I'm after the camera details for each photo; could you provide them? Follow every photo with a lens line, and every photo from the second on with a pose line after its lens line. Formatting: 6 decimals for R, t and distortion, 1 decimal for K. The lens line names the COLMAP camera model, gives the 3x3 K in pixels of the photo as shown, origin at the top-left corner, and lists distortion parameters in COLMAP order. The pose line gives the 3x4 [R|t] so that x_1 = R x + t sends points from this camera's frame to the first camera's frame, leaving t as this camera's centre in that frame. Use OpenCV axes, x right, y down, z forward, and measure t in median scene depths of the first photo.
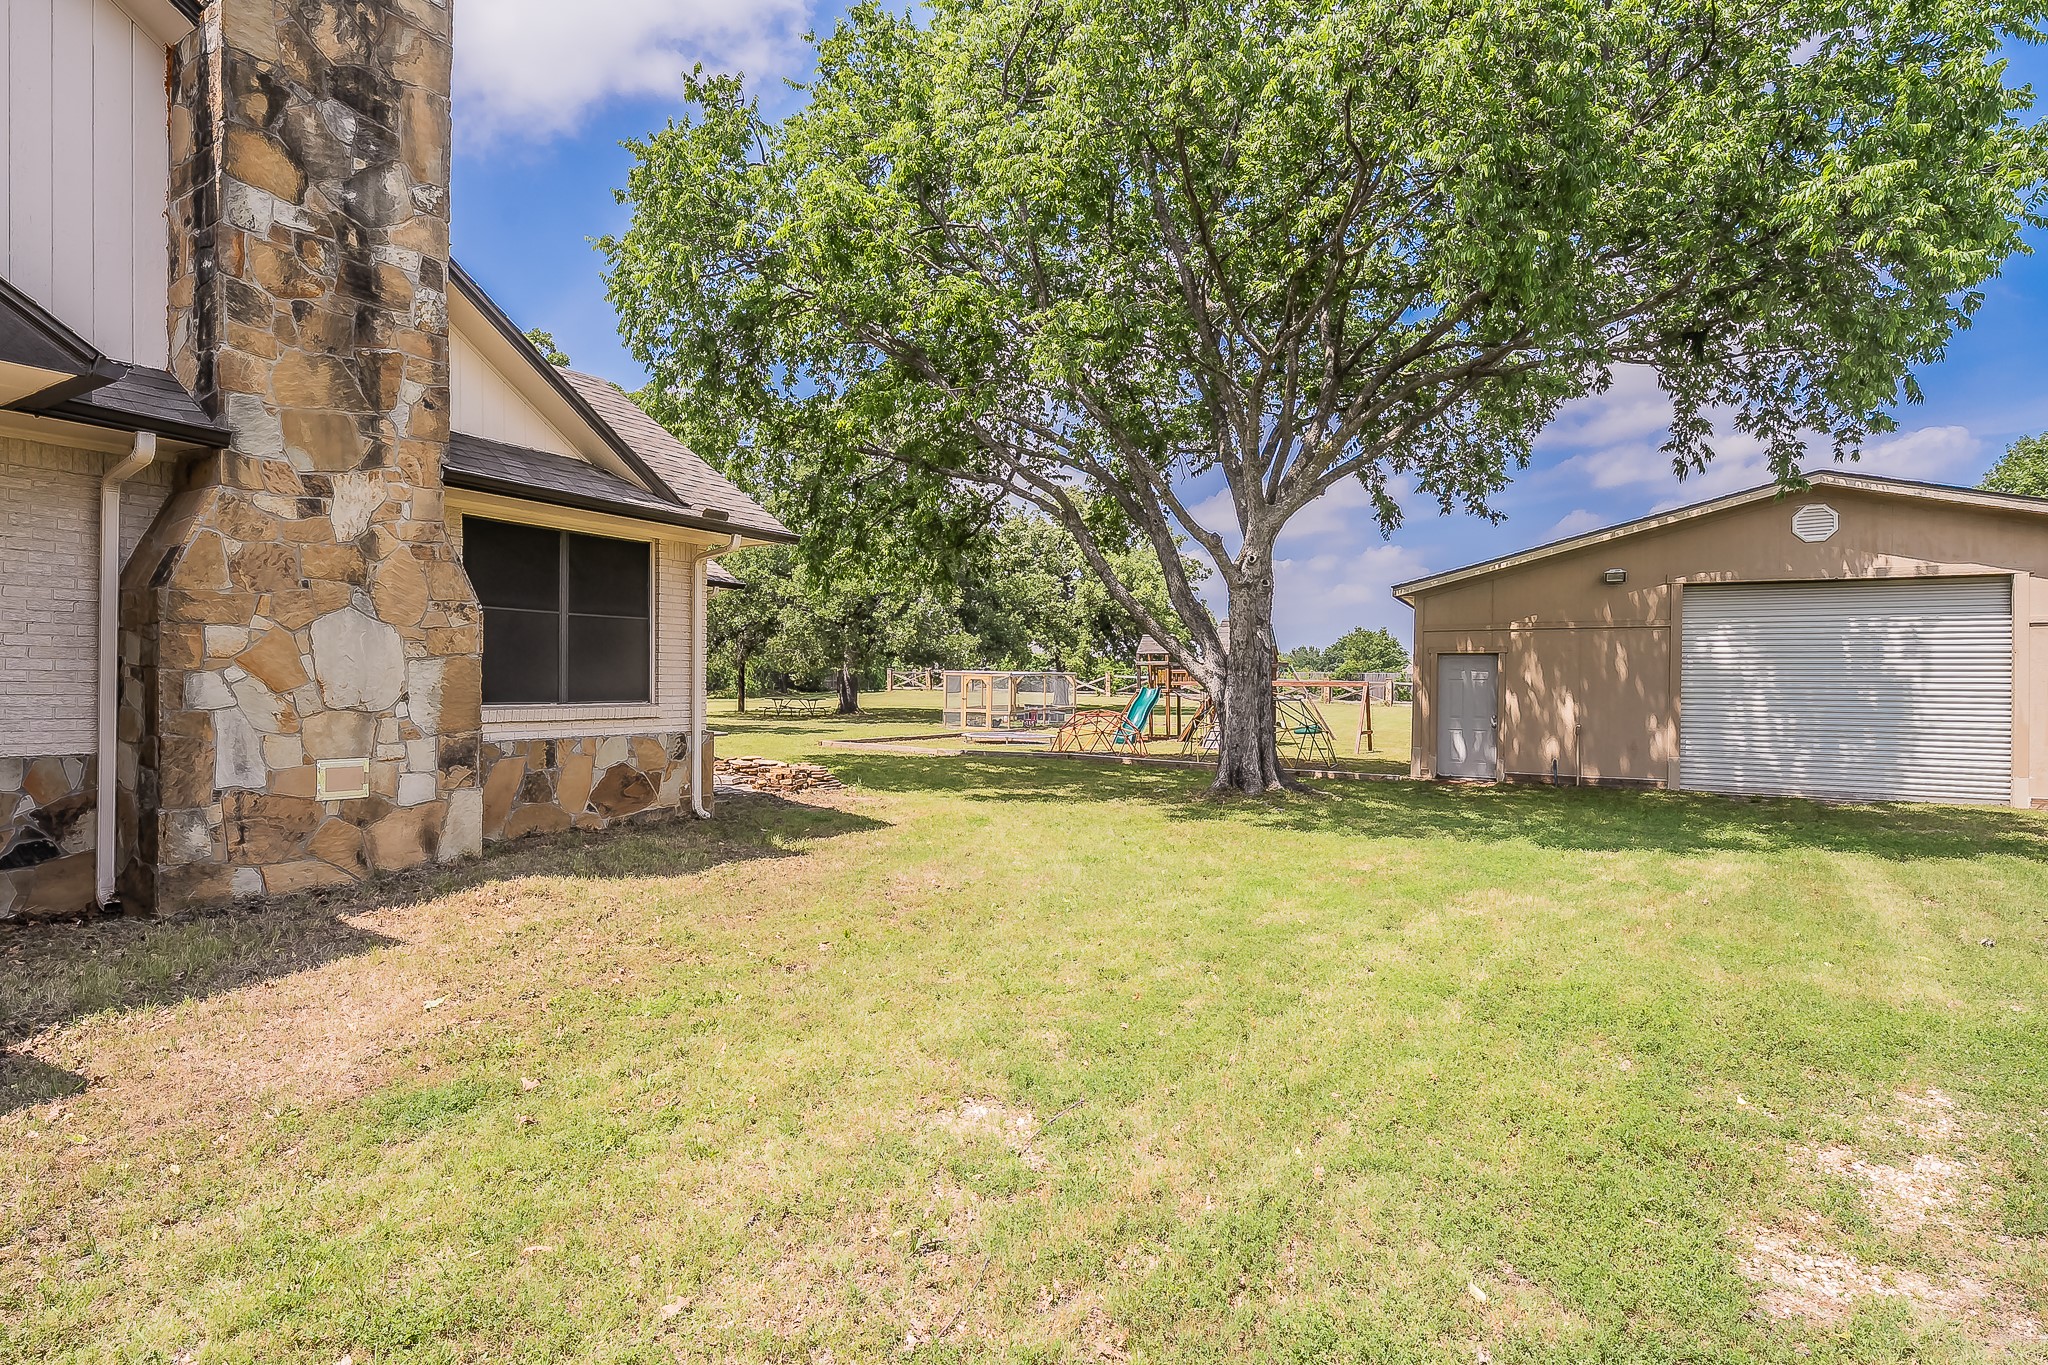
lens RADIAL K [[1053.3, 0, 1024.0], [0, 1053.3, 682.5], [0, 0, 1]] dist [0.000127, 0.000009]
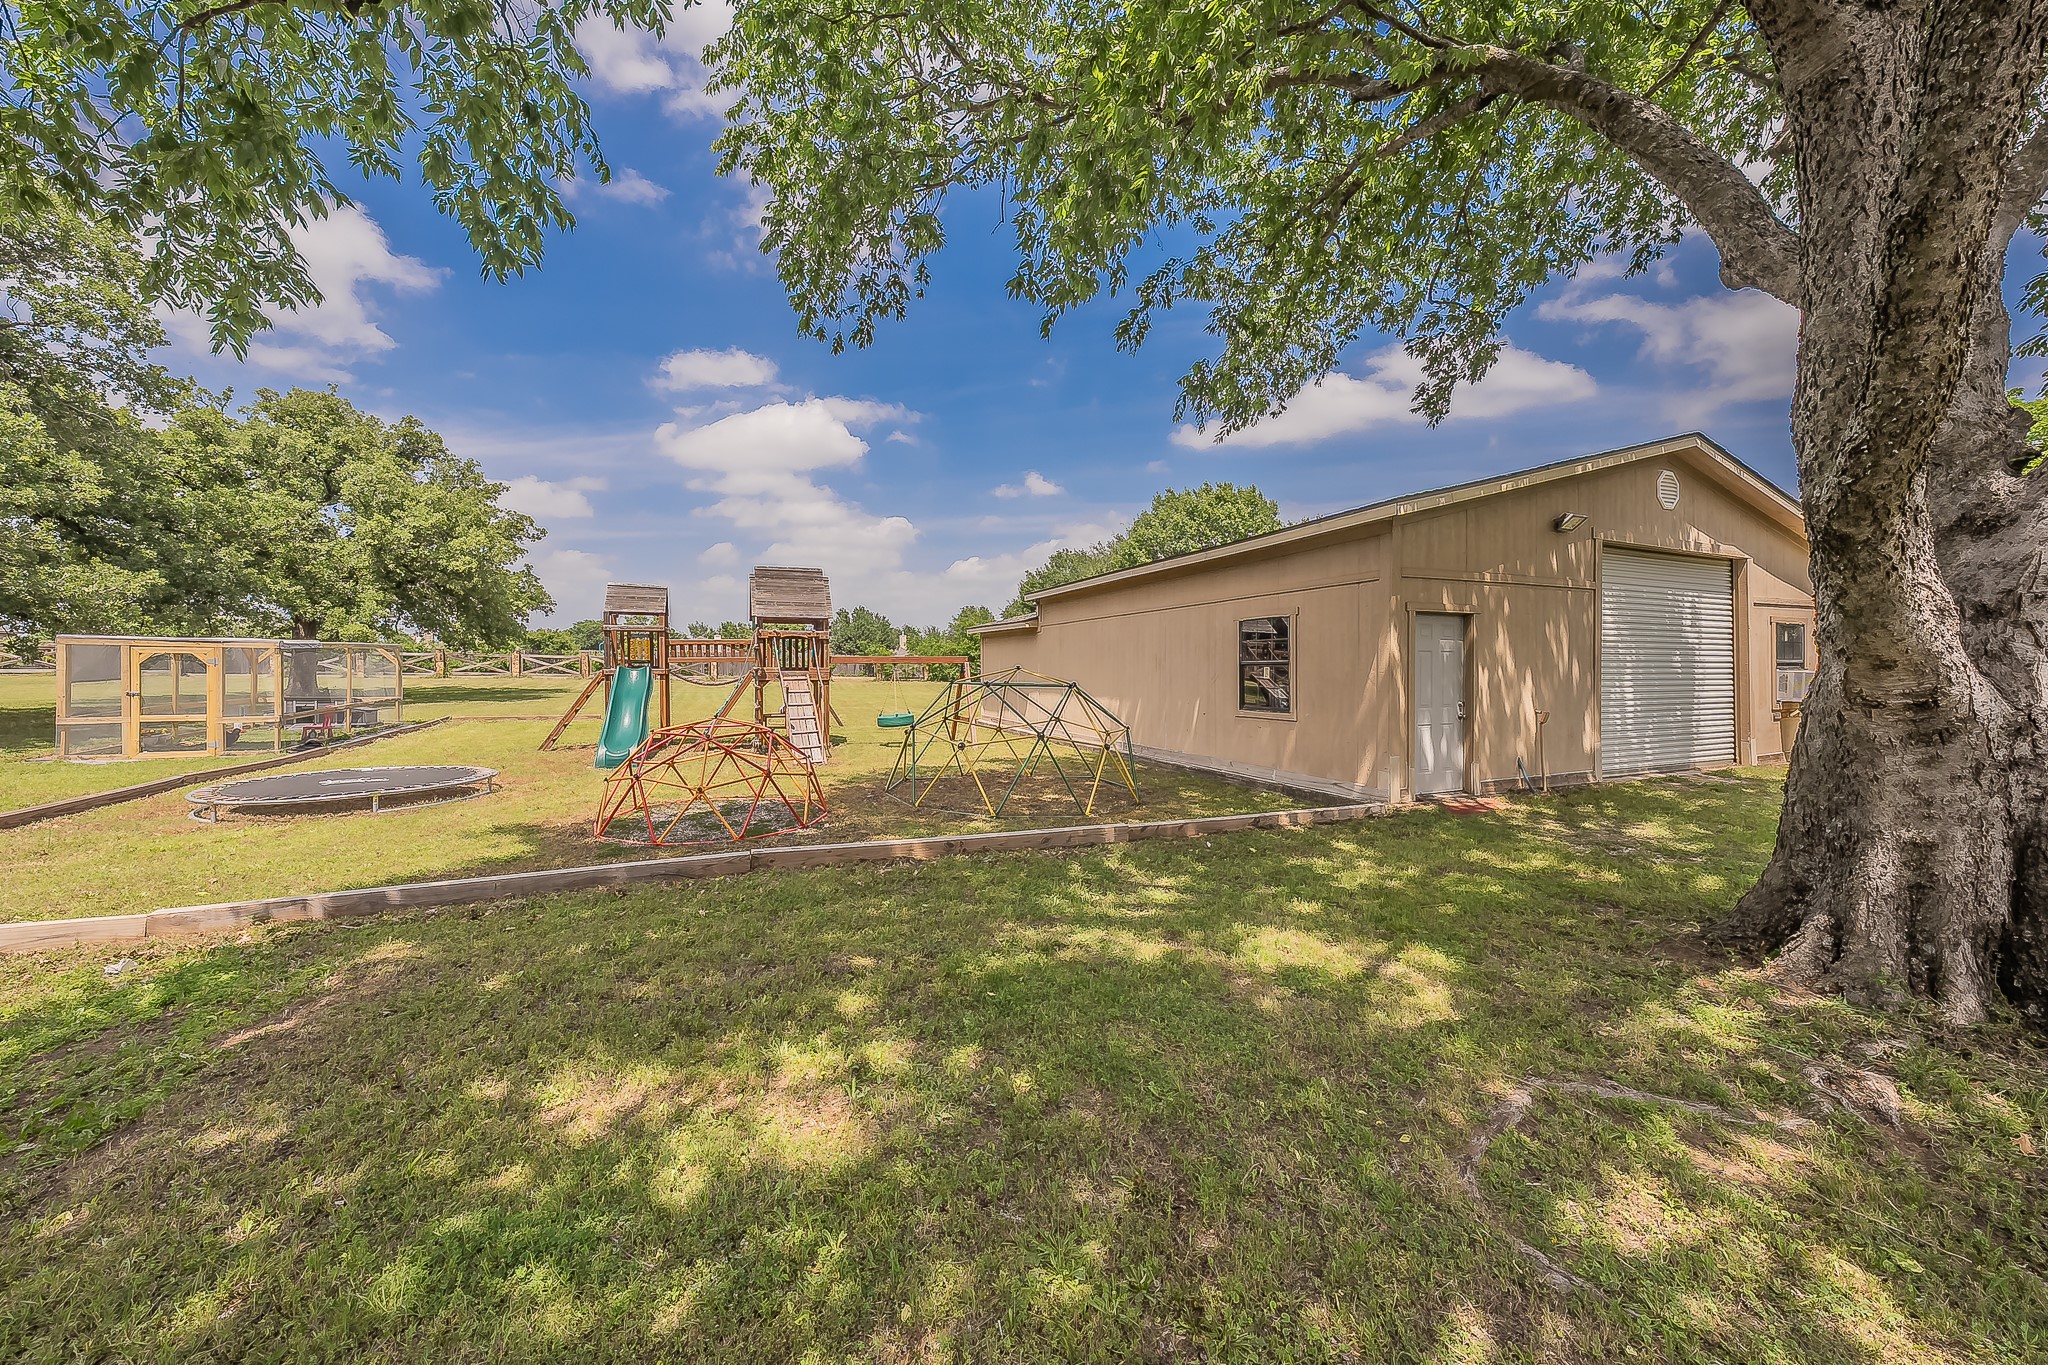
lens RADIAL K [[688.7, 0, 1024.0], [0, 688.7, 682.5], [0, 0, 1]] dist [0.000040, 0.000000]
pose [[0.618203, -0.028487, 0.785502, -0.052331], [0.001962, 0.999396, 0.034700, 0.000829], [-0.786016, -0.019910, 0.617885, 0.496020]]
